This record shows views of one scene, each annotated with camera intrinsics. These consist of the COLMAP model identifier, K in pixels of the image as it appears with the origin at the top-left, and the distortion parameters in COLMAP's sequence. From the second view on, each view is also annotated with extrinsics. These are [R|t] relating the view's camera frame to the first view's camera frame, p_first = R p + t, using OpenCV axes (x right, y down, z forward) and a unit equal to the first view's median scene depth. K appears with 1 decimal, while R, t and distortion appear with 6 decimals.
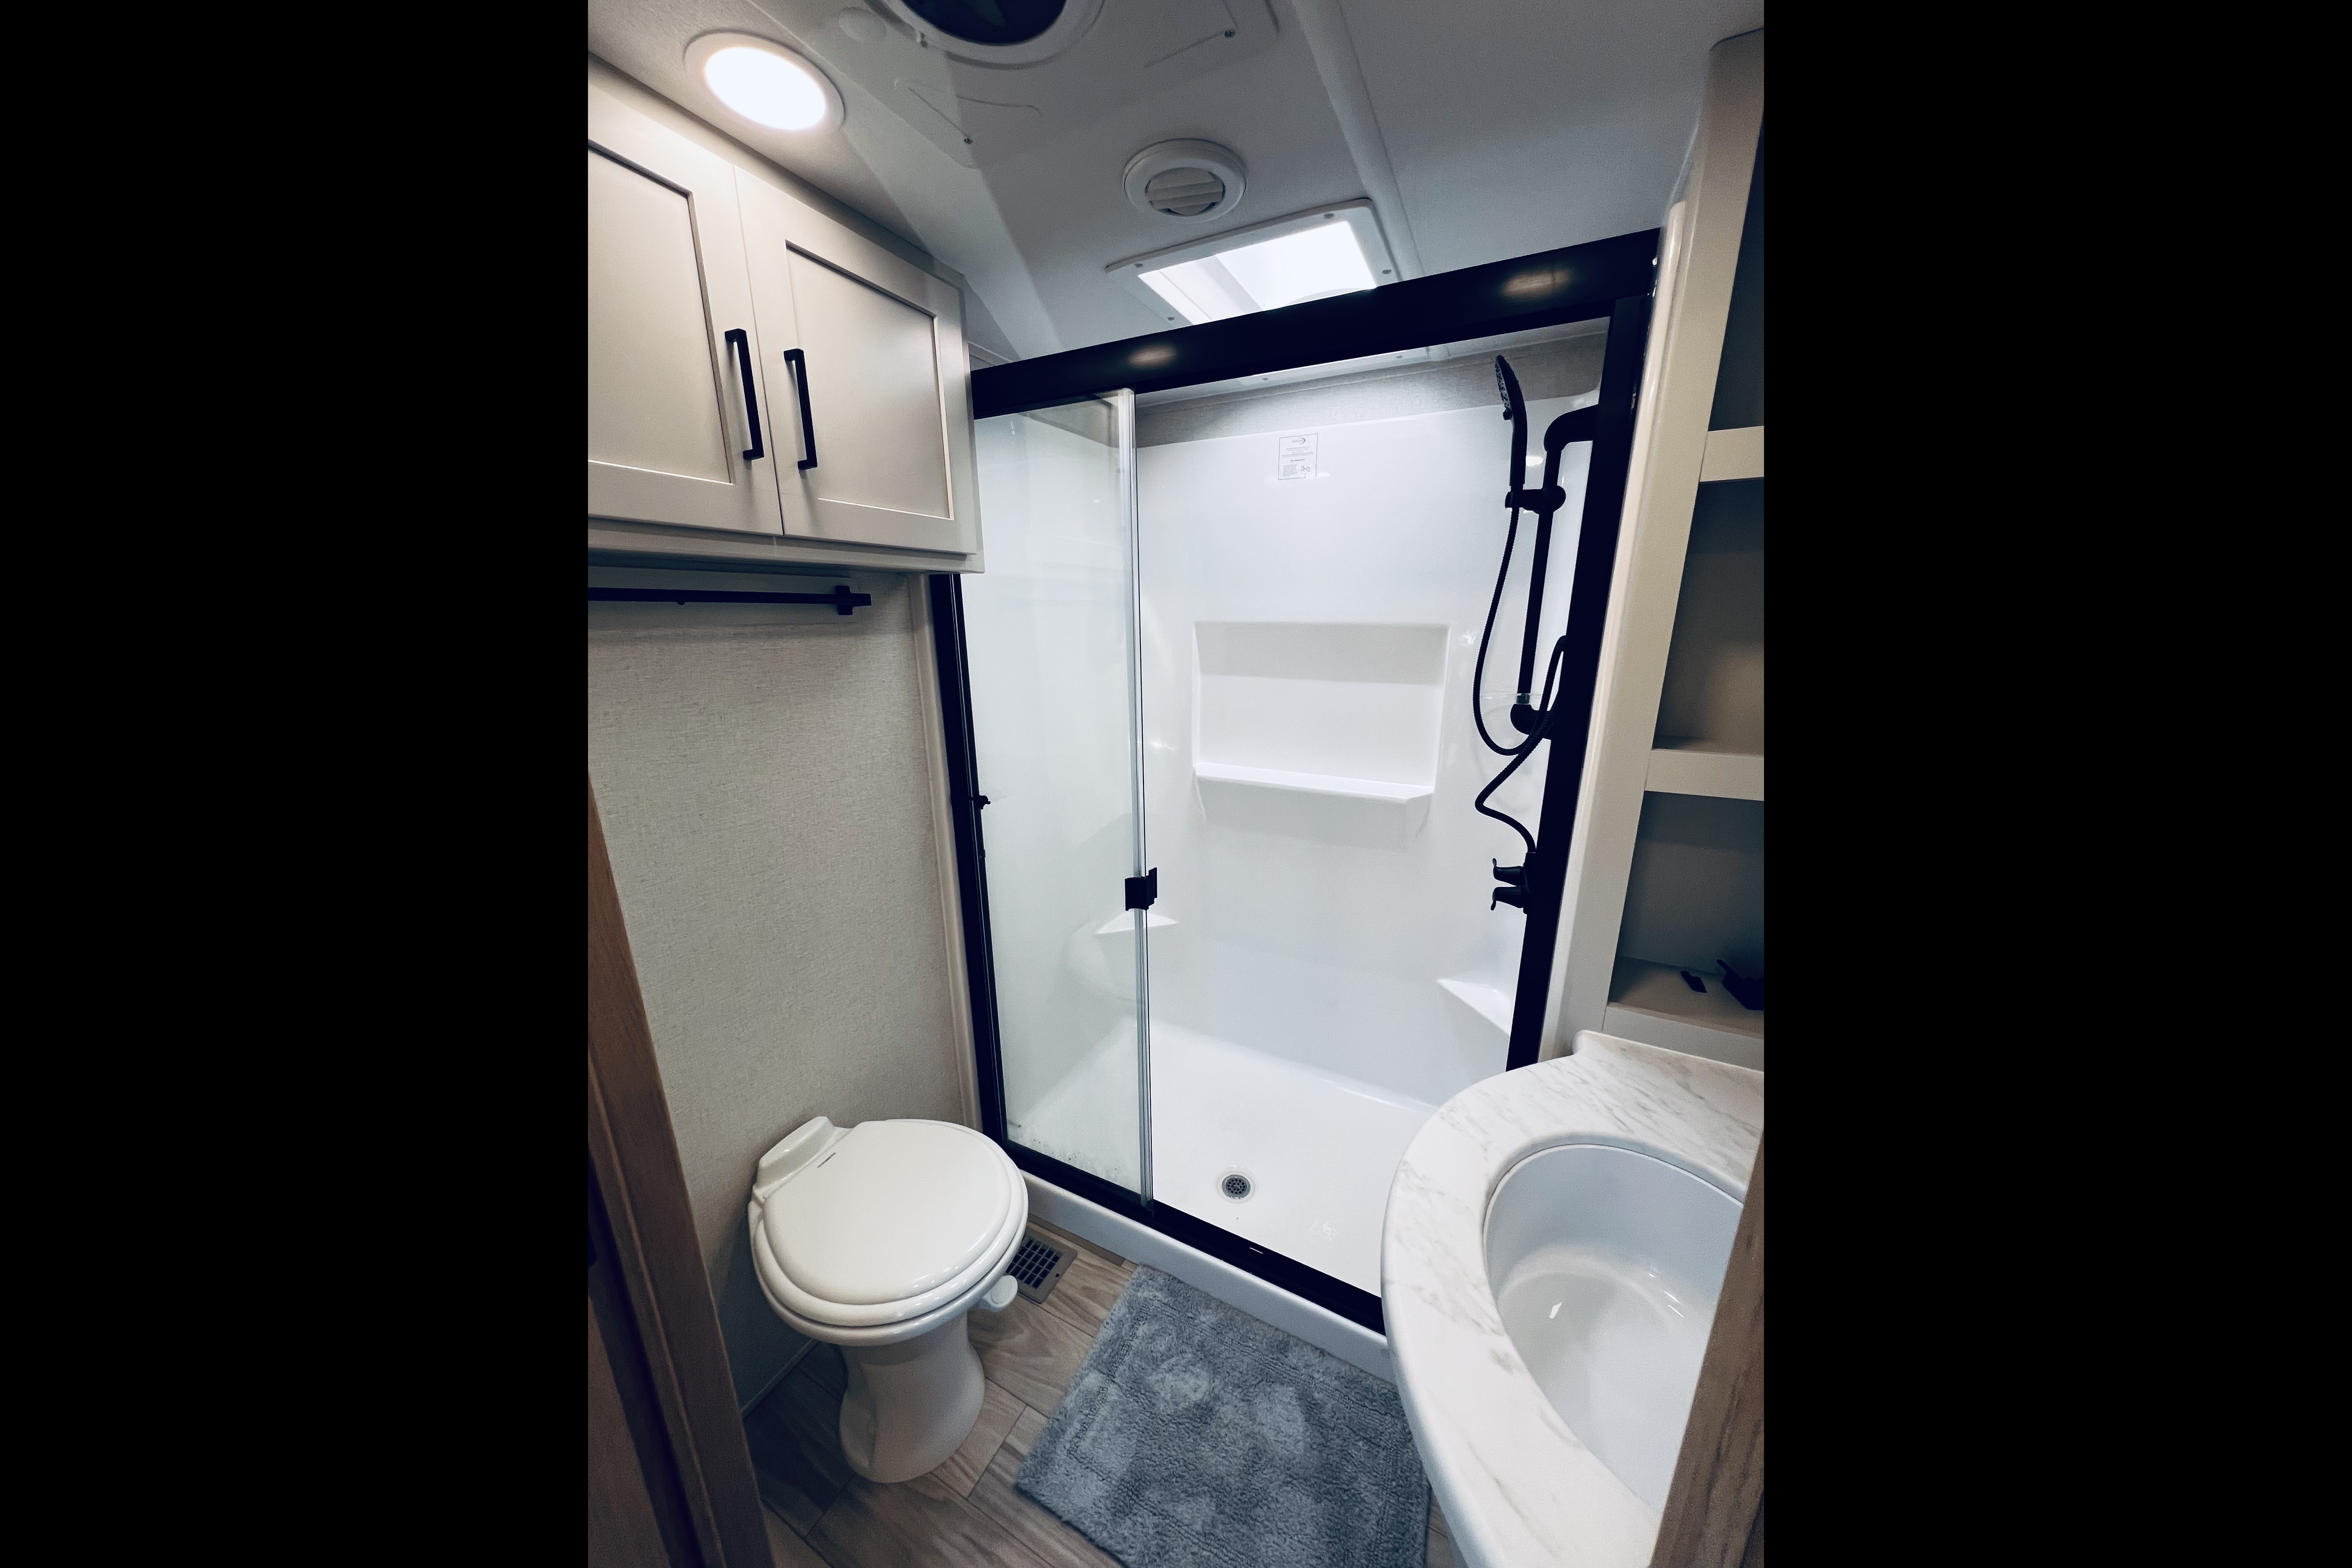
lens RADIAL K [[666.2, 0, 1181.5], [0, 666.2, 788.1], [0, 0, 1]] dist [-0.000332, -0.000017]
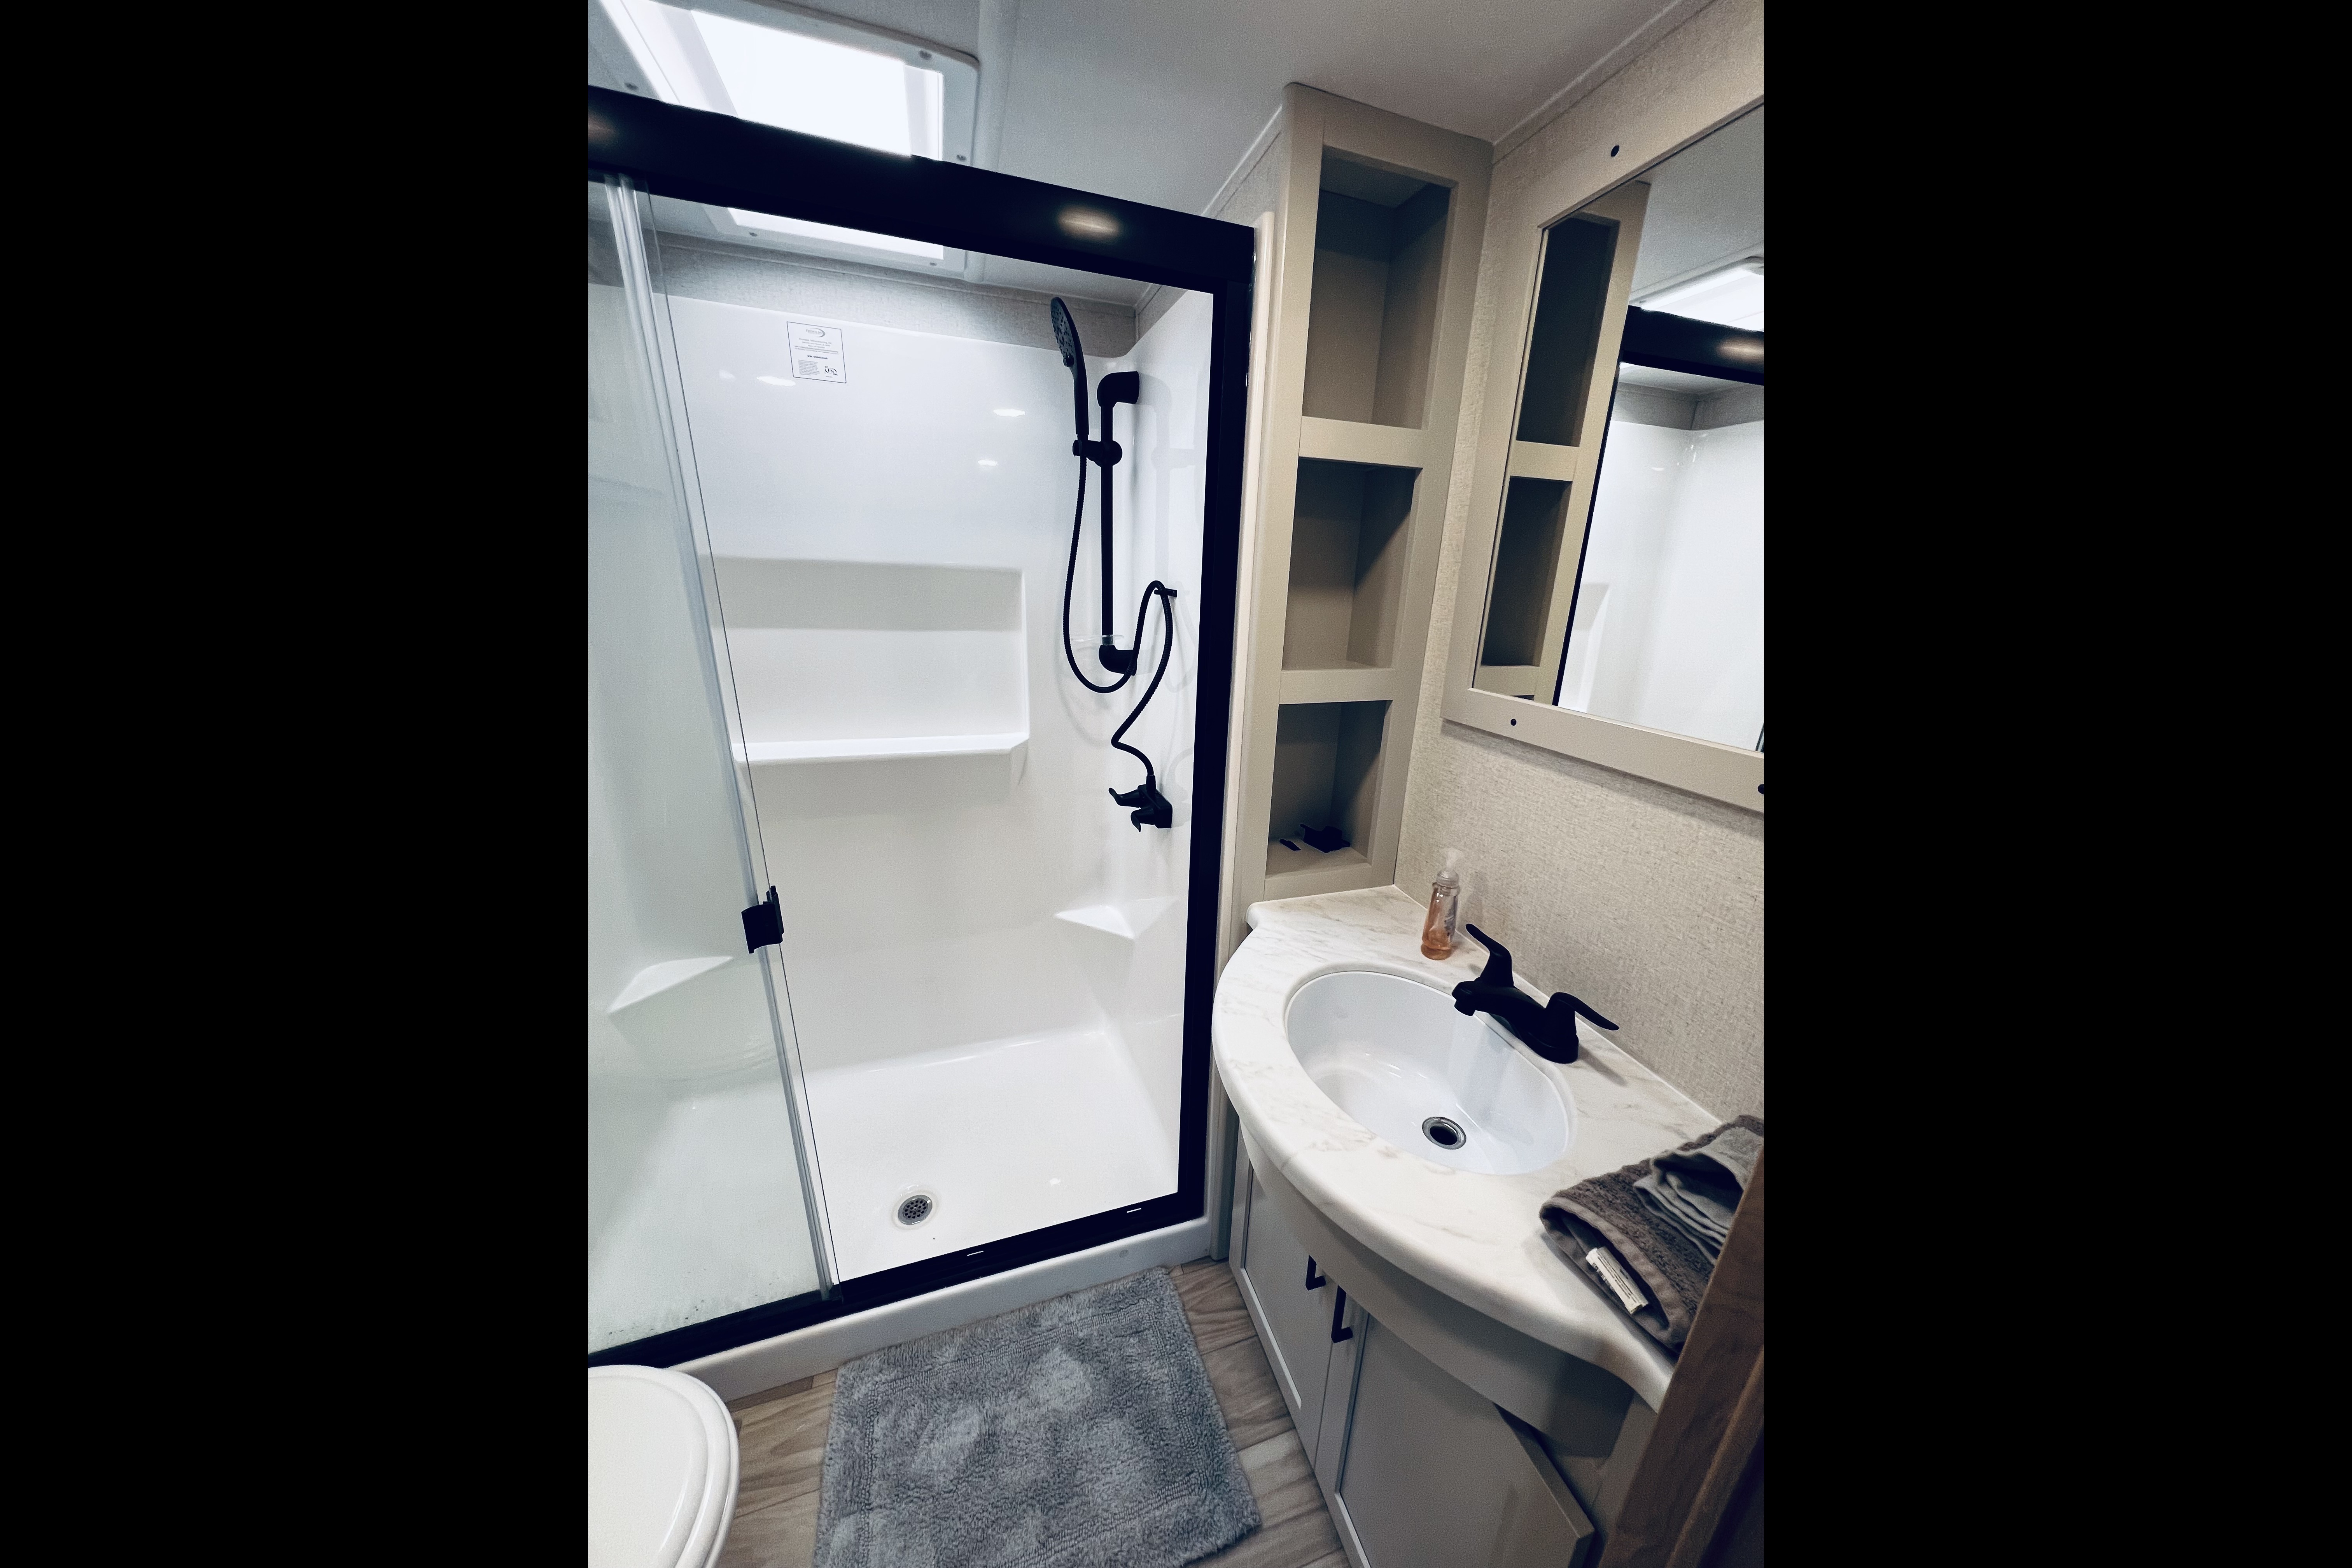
lens RADIAL K [[666.2, 0, 1179.2], [0, 666.2, 788.2], [0, 0, 1]] dist [-0.000332, -0.000017]
pose [[0.704284, -0.193404, 0.683065, -0.216690], [0.145824, 0.981070, 0.127428, -0.019414], [-0.694780, 0.009862, 0.719155, 0.142965]]
